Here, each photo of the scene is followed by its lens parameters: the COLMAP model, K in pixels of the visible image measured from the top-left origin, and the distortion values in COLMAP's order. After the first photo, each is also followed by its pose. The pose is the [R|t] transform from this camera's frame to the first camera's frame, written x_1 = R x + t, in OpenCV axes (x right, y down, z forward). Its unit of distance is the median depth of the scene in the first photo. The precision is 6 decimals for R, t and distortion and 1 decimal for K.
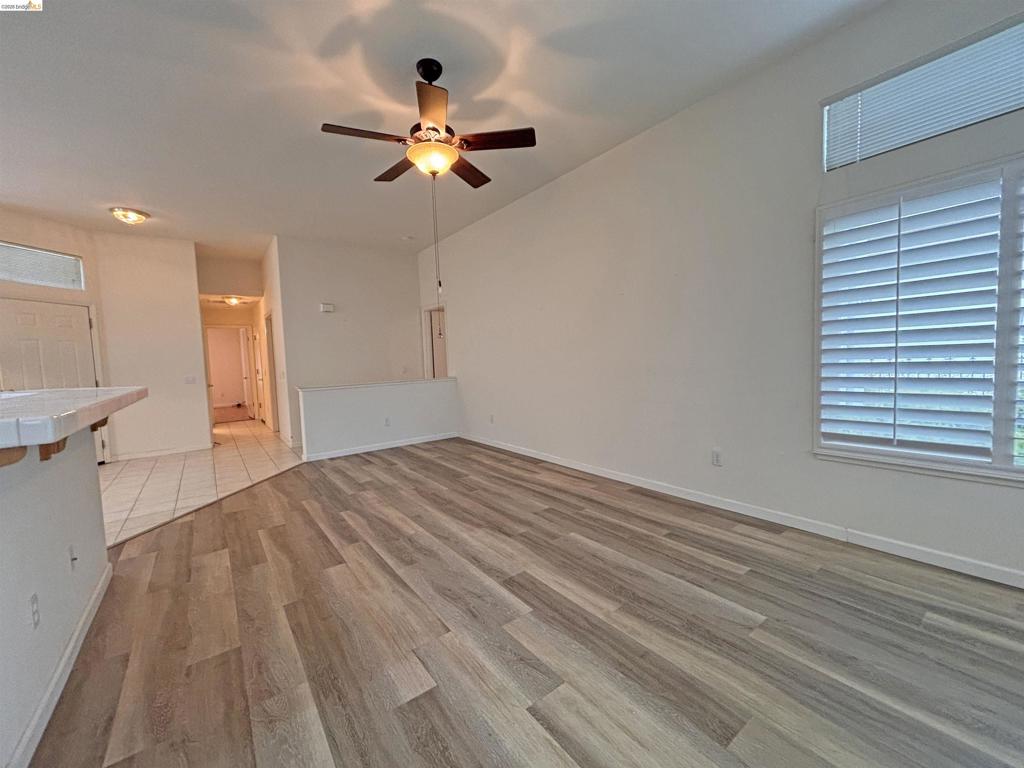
lens RADIAL K [[412.3, 0, 511.2], [0, 412.3, 382.5], [0, 0, 1]] dist [0.002082, -0.000289]
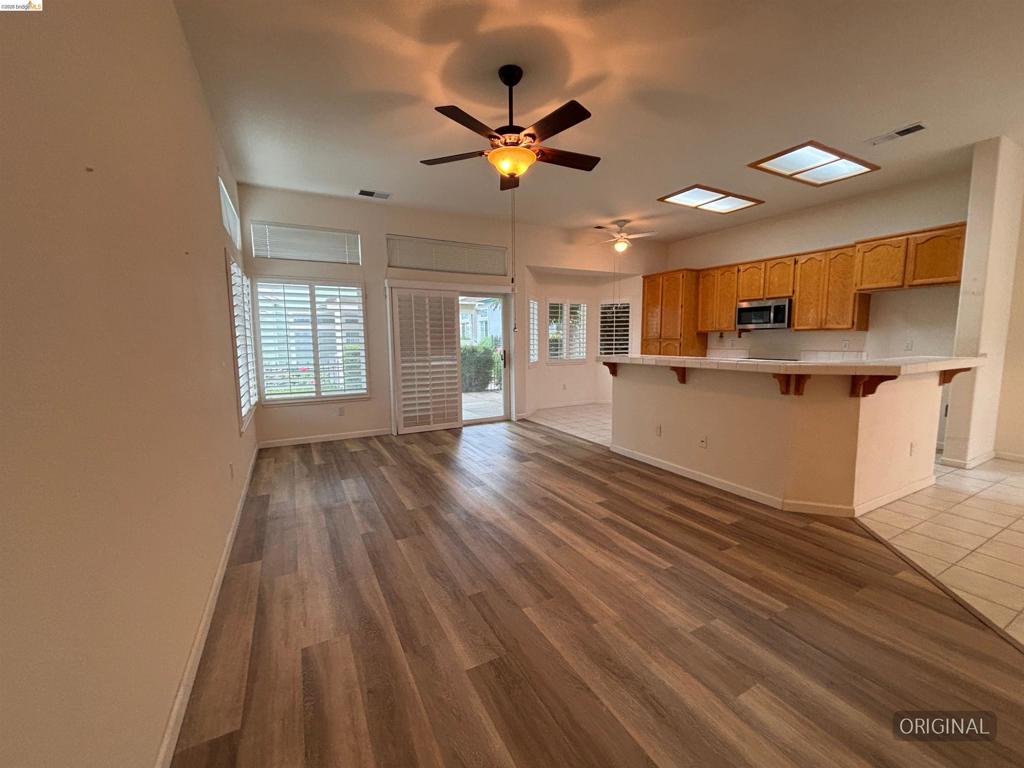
lens RADIAL K [[412.3, 0, 511.2], [0, 412.3, 382.5], [0, 0, 1]] dist [0.002082, -0.000289]
pose [[-0.987334, 0.030120, 0.155770, -0.279160], [0.055917, 0.984876, 0.163987, -0.132992], [-0.148475, 0.170621, -0.974086, 1.787564]]
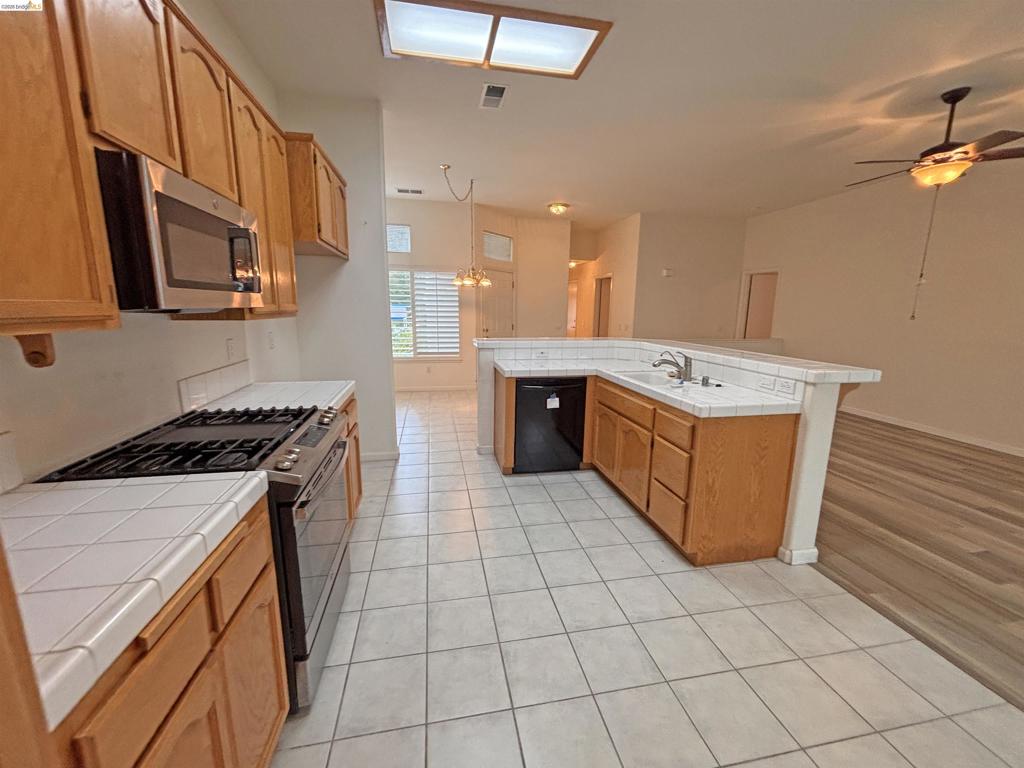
lens RADIAL K [[412.3, 0, 511.2], [0, 412.3, 382.5], [0, 0, 1]] dist [0.002082, -0.000289]
pose [[0.896392, 0.124271, -0.425486, -0.614693], [-0.069926, 0.987522, 0.141107, -0.009516], [0.437713, -0.096735, 0.893896, -0.596880]]
